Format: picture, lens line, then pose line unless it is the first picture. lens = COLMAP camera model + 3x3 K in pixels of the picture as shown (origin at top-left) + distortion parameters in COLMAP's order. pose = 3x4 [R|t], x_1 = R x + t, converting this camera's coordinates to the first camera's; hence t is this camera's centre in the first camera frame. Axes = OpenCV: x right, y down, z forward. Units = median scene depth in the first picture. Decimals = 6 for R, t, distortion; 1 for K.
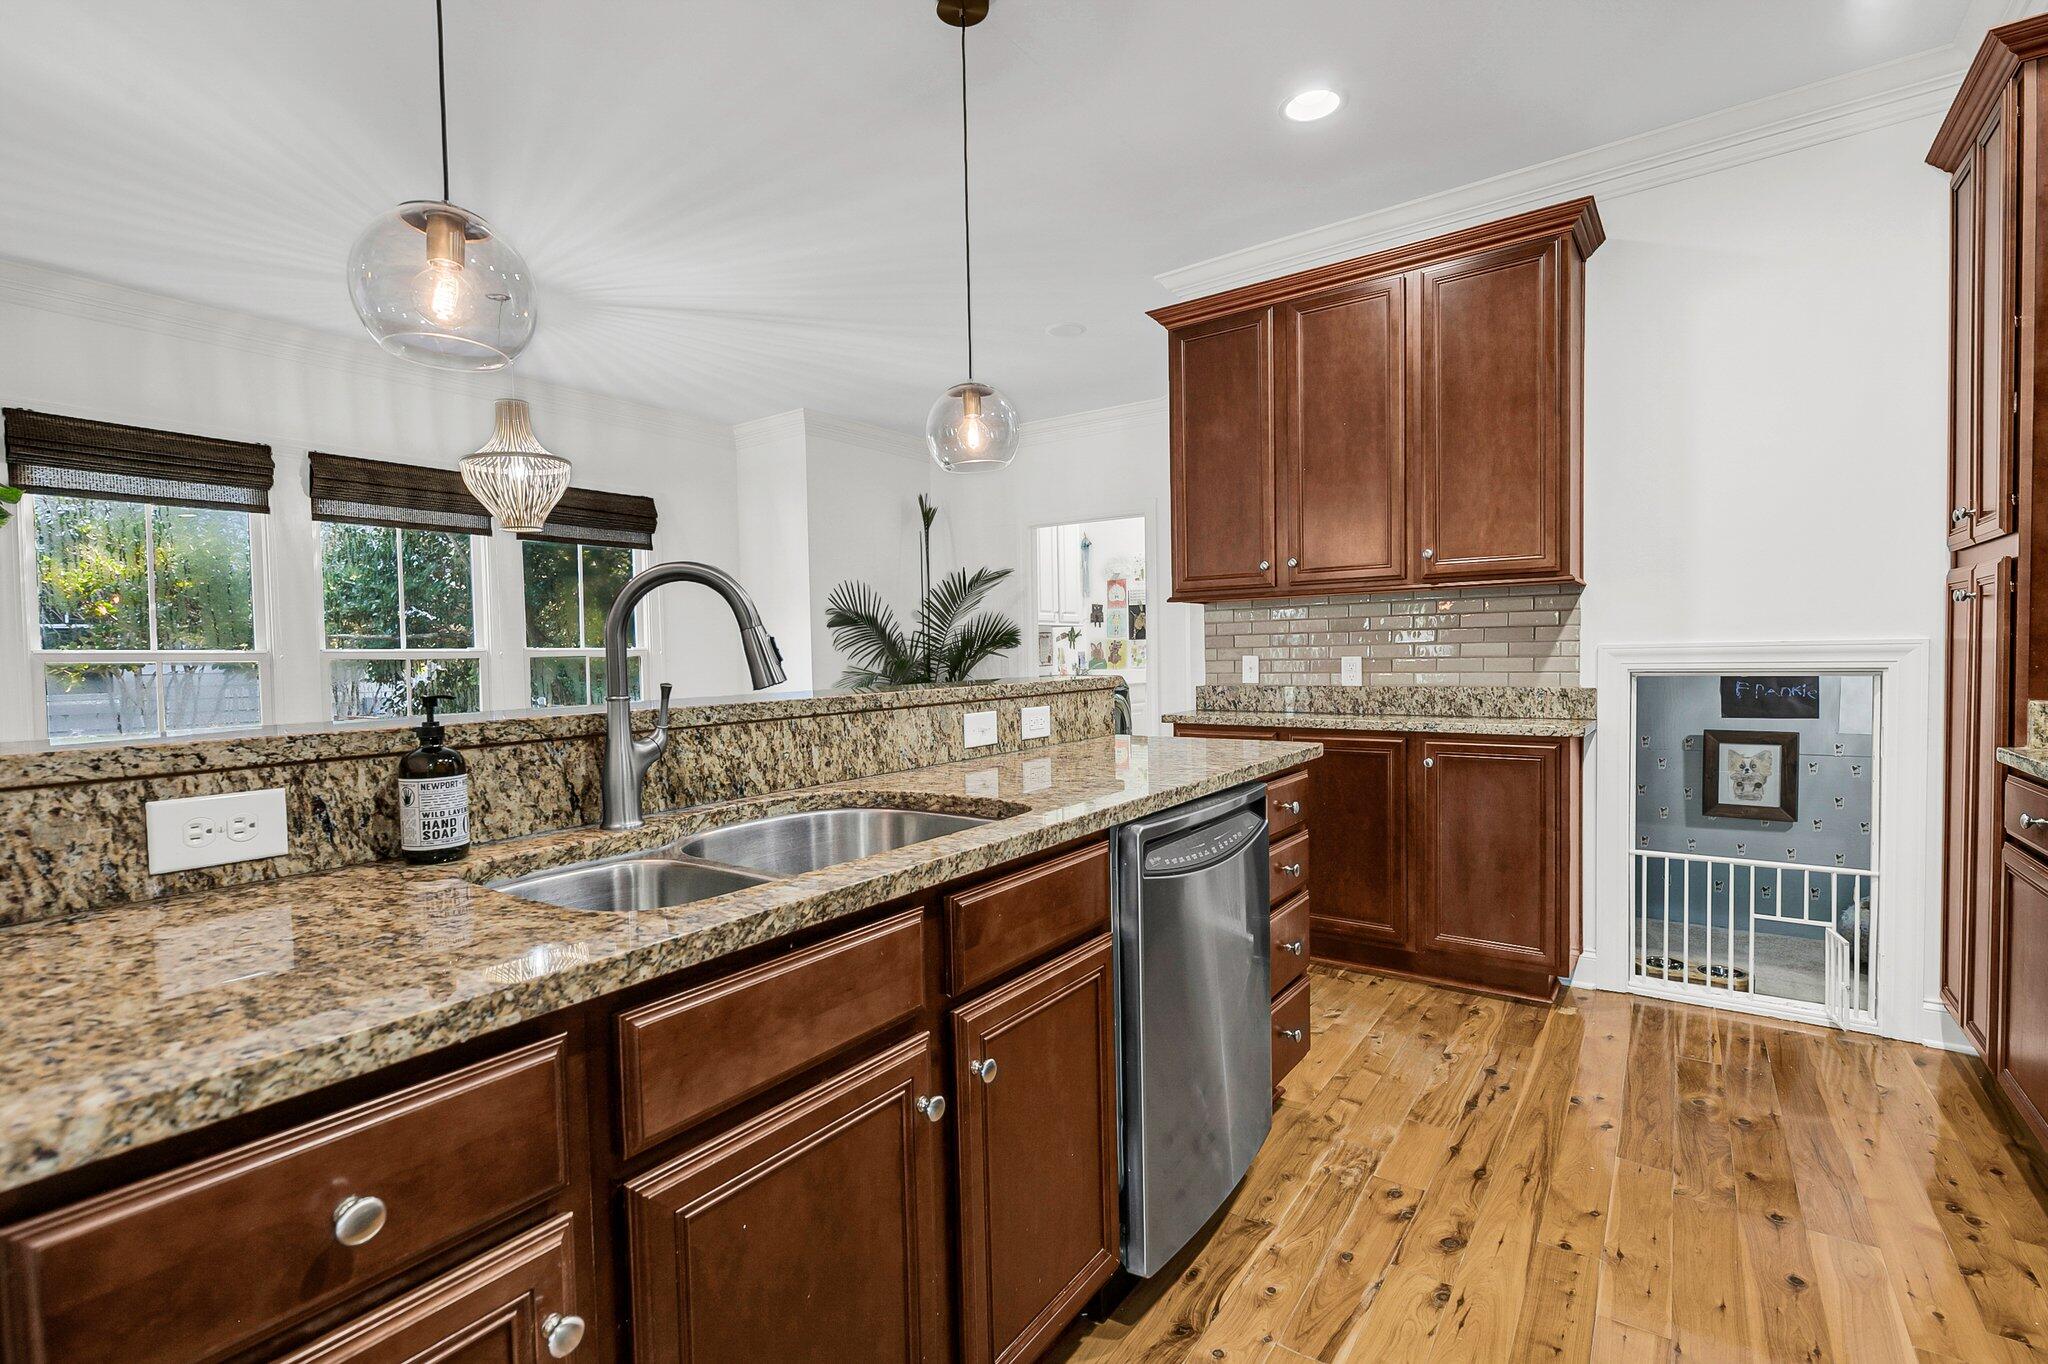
lens RADIAL K [[993.8, 0, 1018.3], [0, 993.8, 680.7], [0, 0, 1]] dist [0.000442, 0.000190]
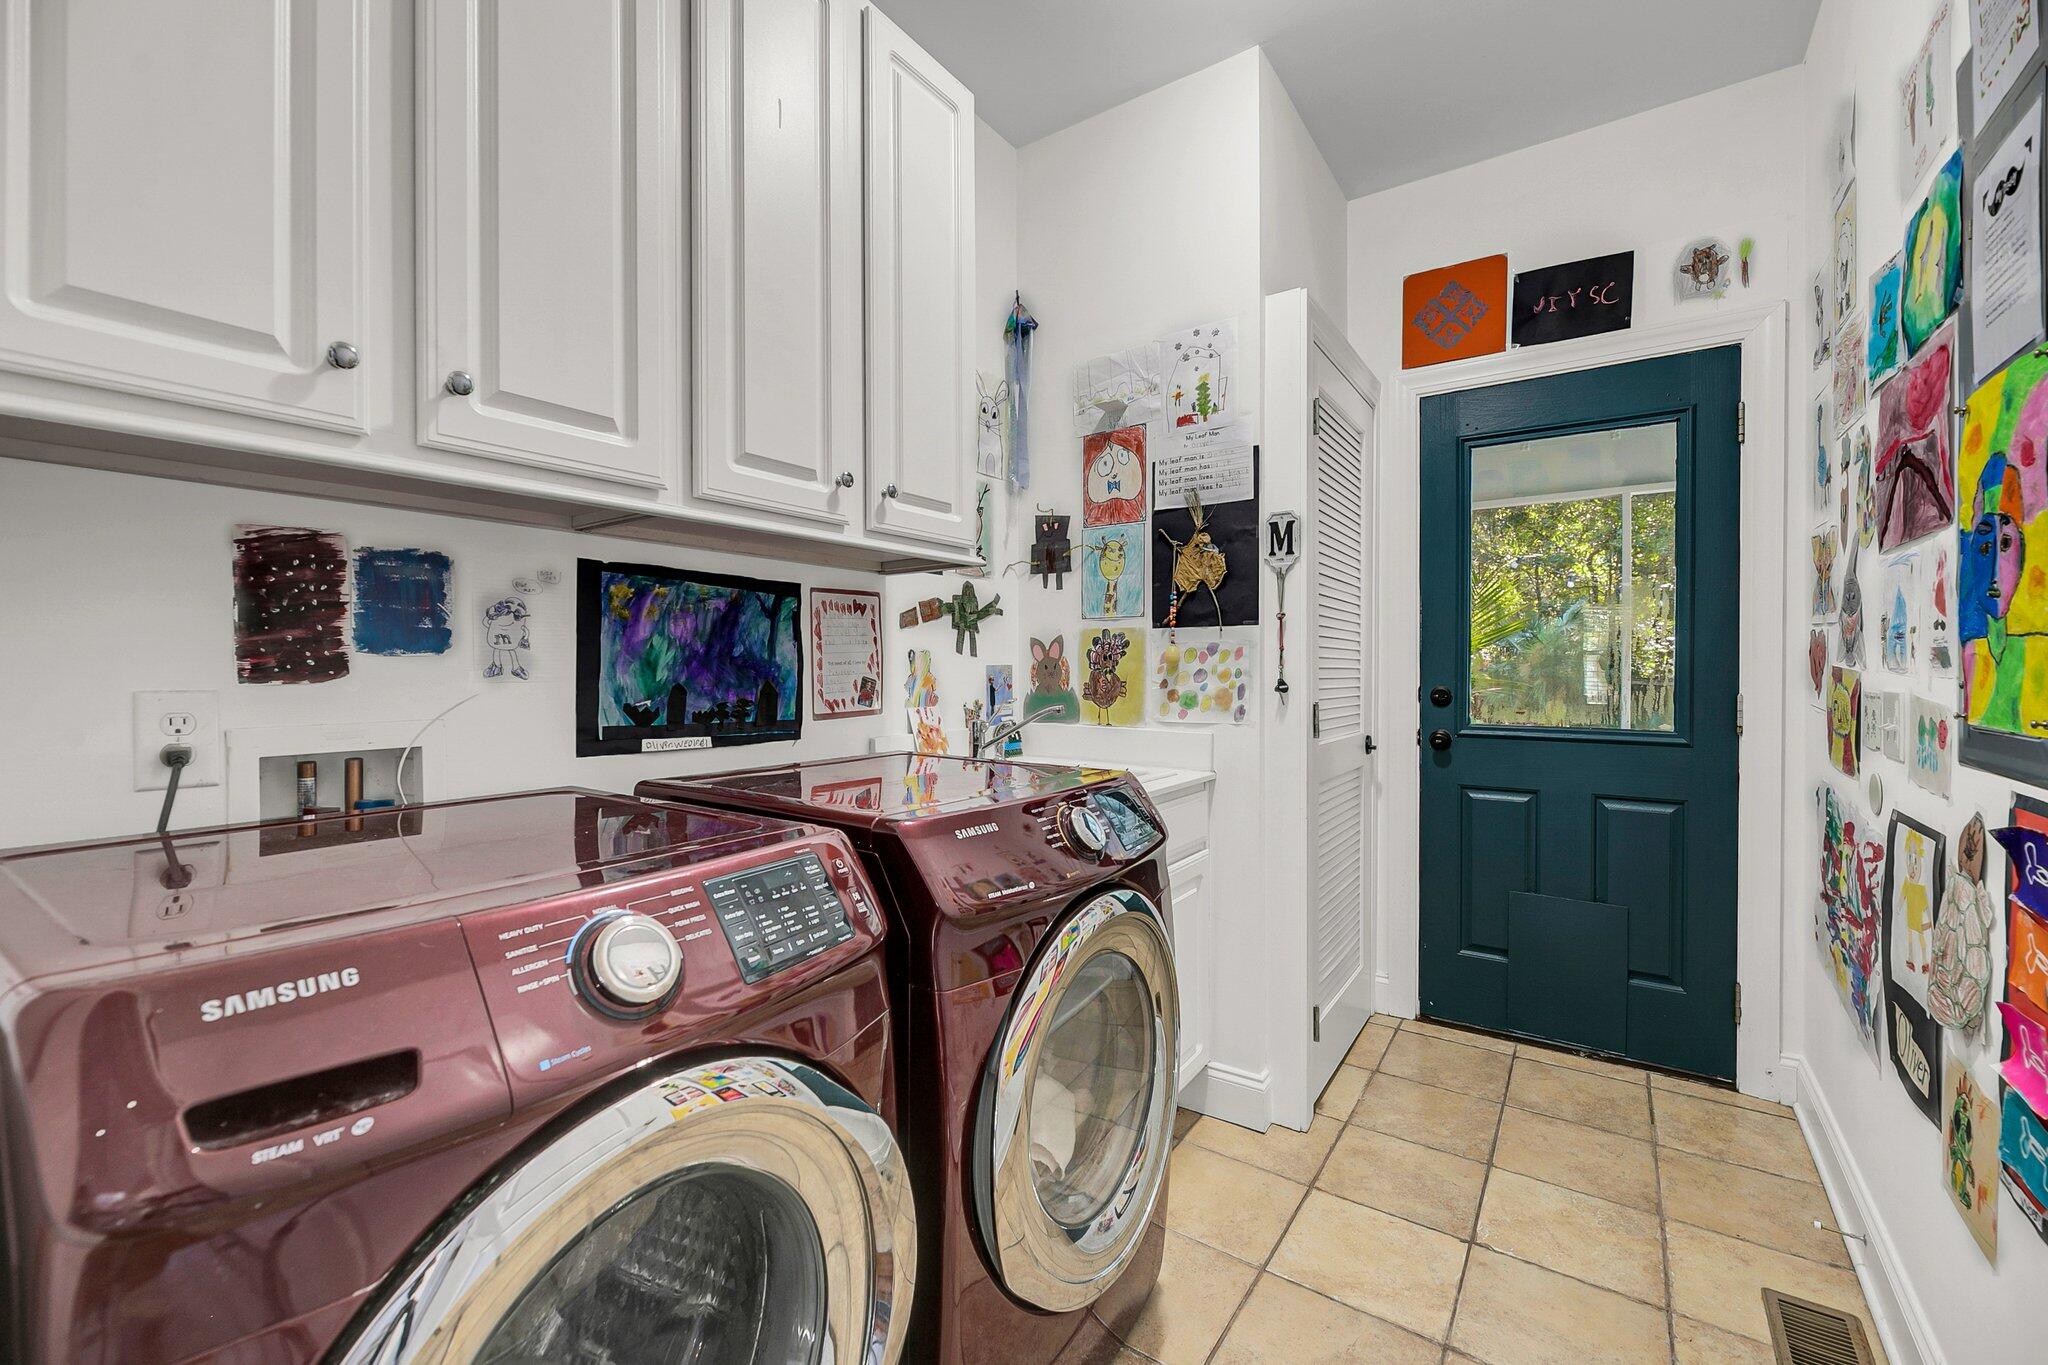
lens RADIAL K [[846.7, 0, 1034.2], [0, 846.7, 676.0], [0, 0, 1]] dist [-0.000271, 0.000042]
pose [[0.999830, 0.018423, 0.001218, 0.074596], [-0.018406, 0.999753, -0.012477, -0.022812], [-0.001447, 0.012452, 0.999921, 0.734472]]
